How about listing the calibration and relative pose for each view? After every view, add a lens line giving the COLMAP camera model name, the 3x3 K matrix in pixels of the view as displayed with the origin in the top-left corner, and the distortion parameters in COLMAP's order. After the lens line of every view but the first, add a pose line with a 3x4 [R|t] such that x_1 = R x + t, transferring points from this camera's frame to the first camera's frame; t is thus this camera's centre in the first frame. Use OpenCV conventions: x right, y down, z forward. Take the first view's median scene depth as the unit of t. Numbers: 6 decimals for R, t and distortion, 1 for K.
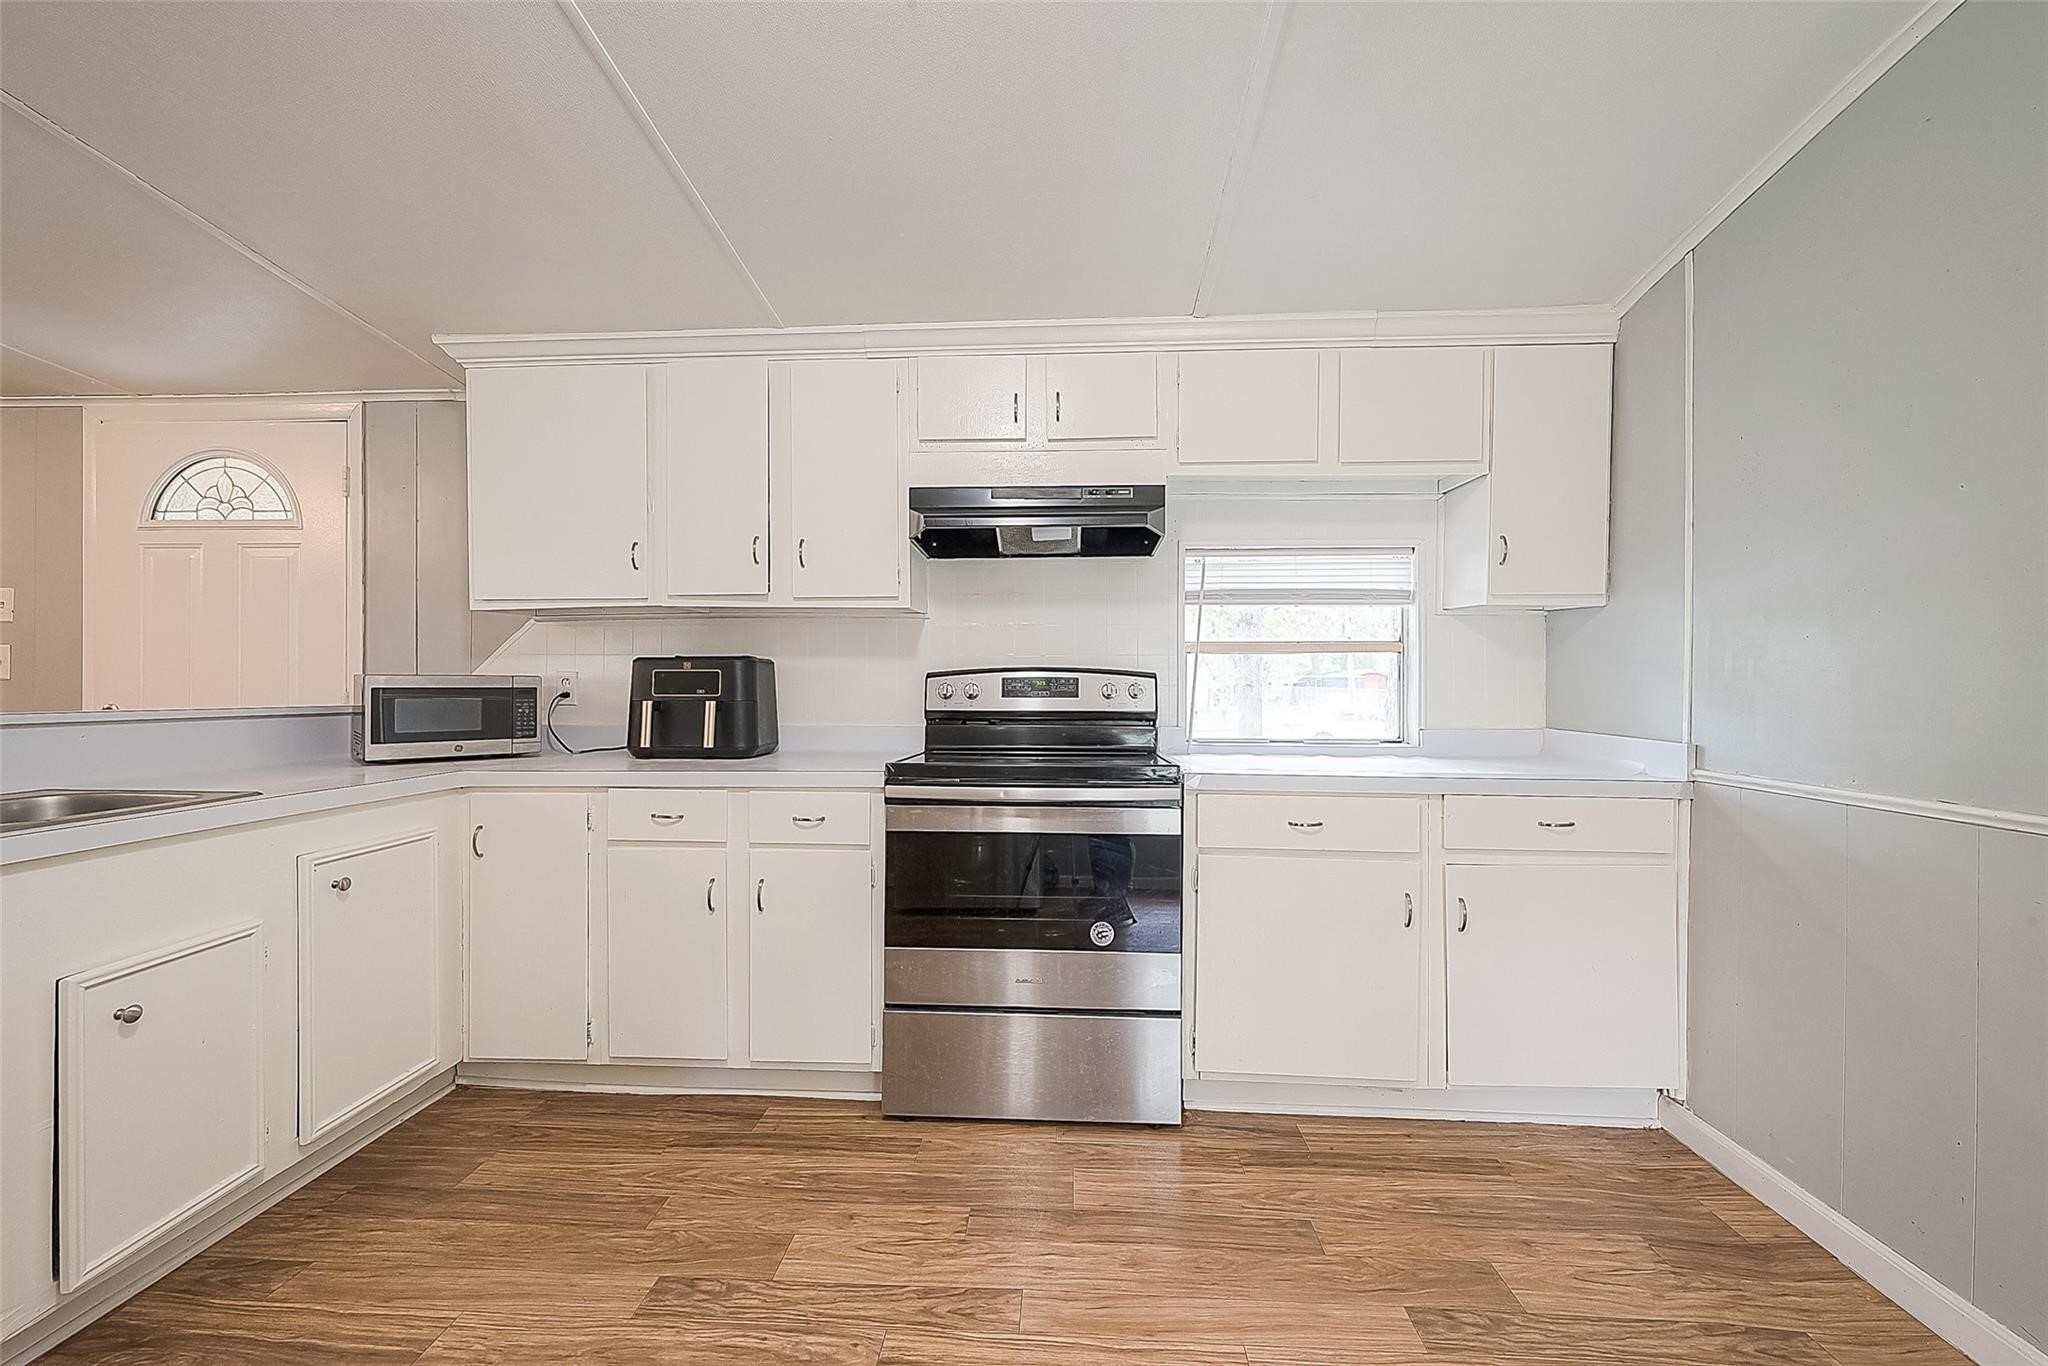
lens RADIAL K [[803.3, 0, 1027.8], [0, 803.3, 681.8], [0, 0, 1]] dist [0.000702, -0.000830]
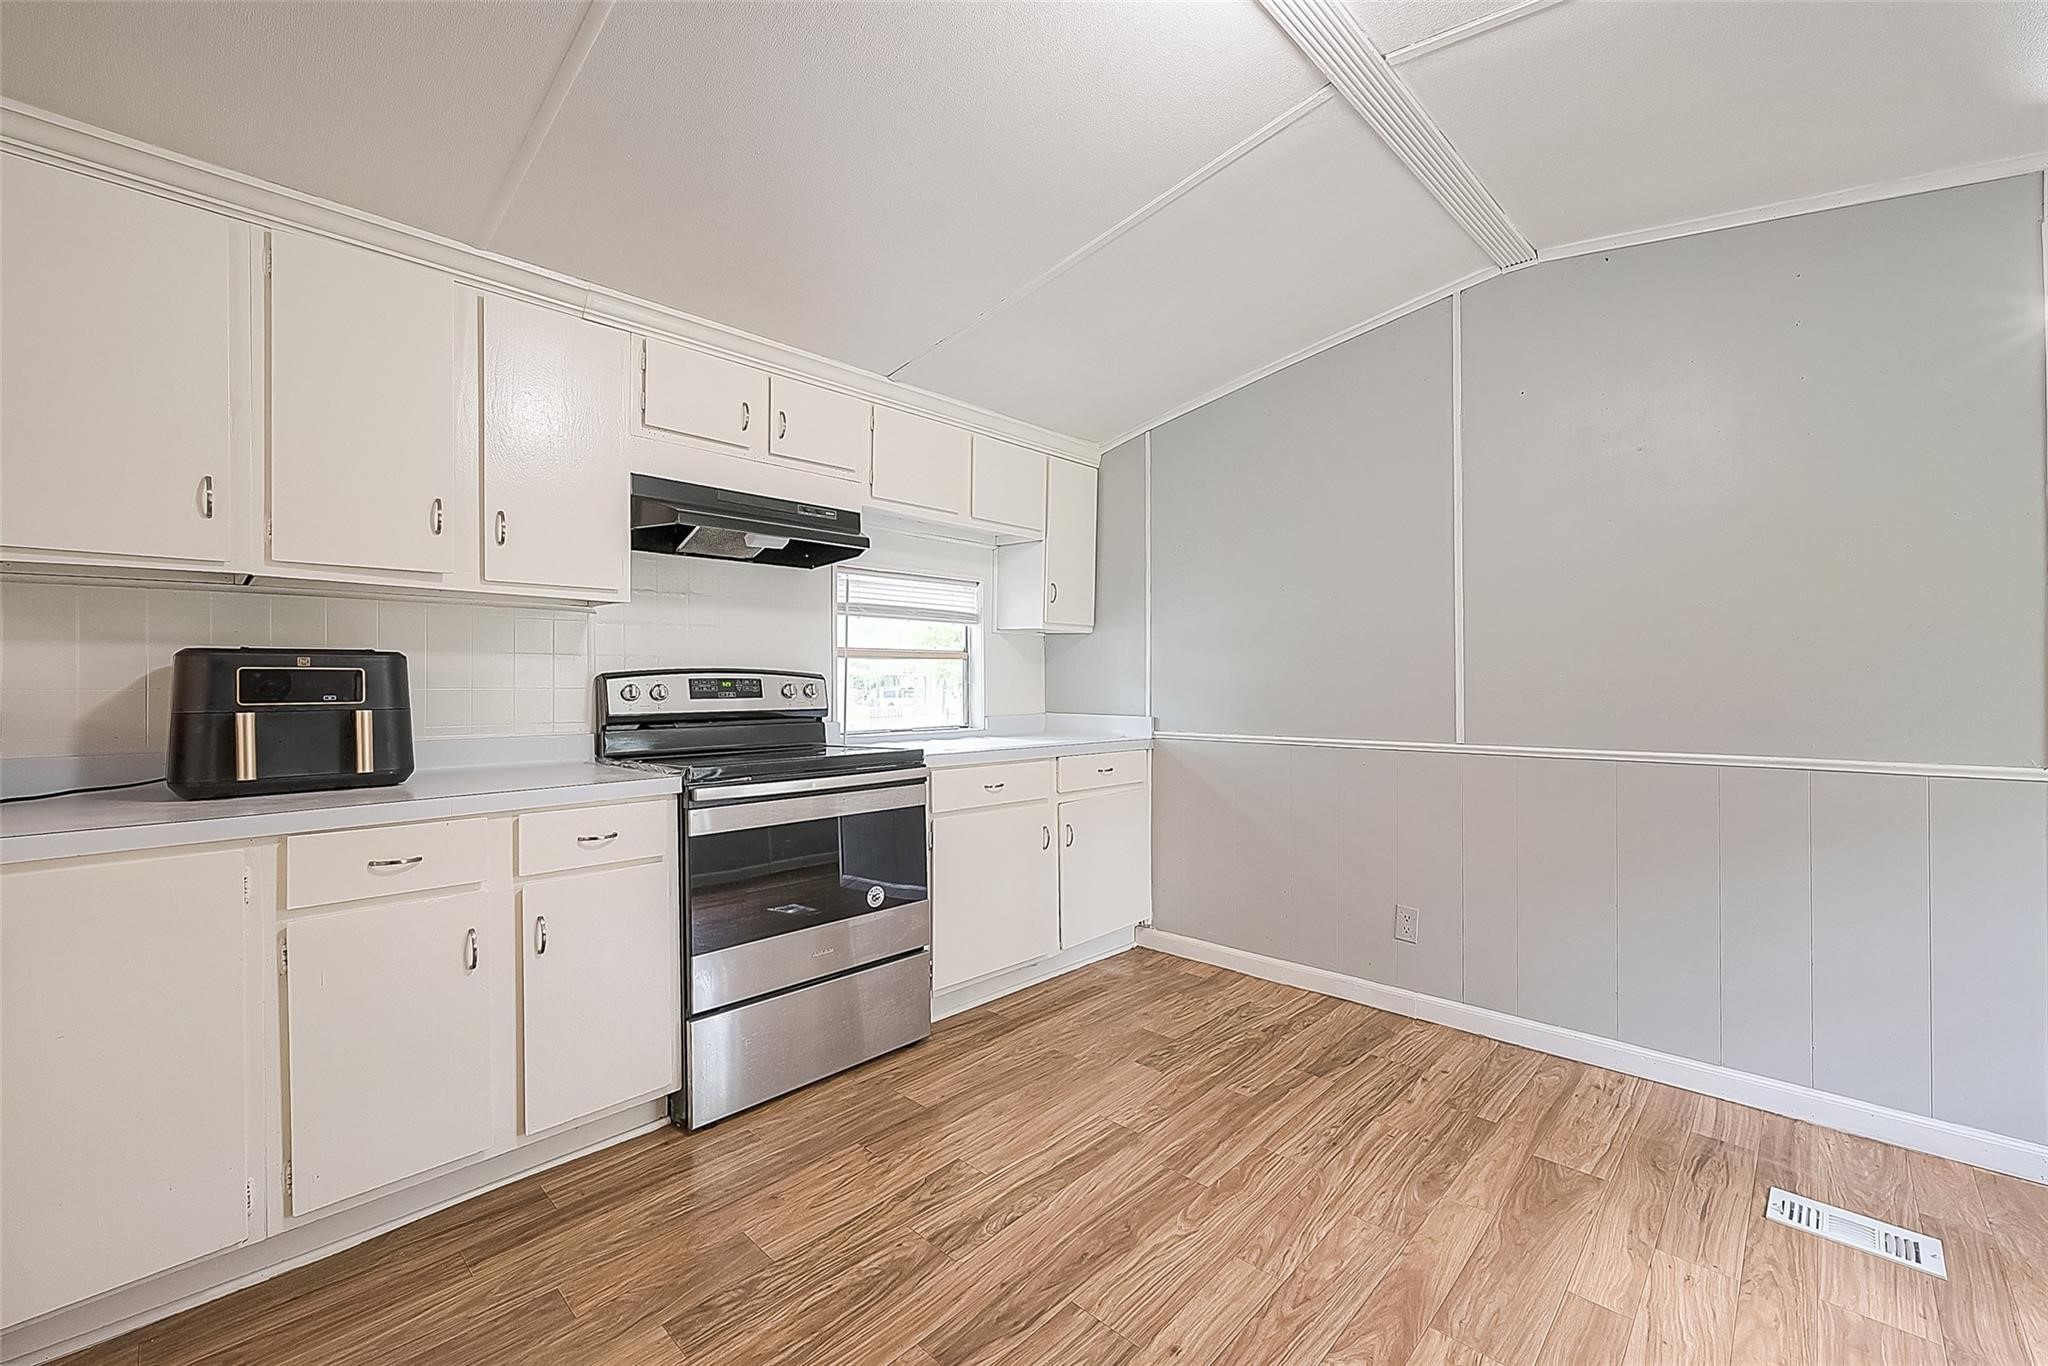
lens RADIAL K [[821.2, 0, 1024.0], [0, 821.2, 683.0], [0, 0, 1]] dist [-0.000834, -0.000261]
pose [[0.656144, -0.003910, 0.754625, -0.594290], [0.005052, 0.999987, 0.000788, 0.001634], [-0.754619, 0.003296, 0.656155, 0.042295]]
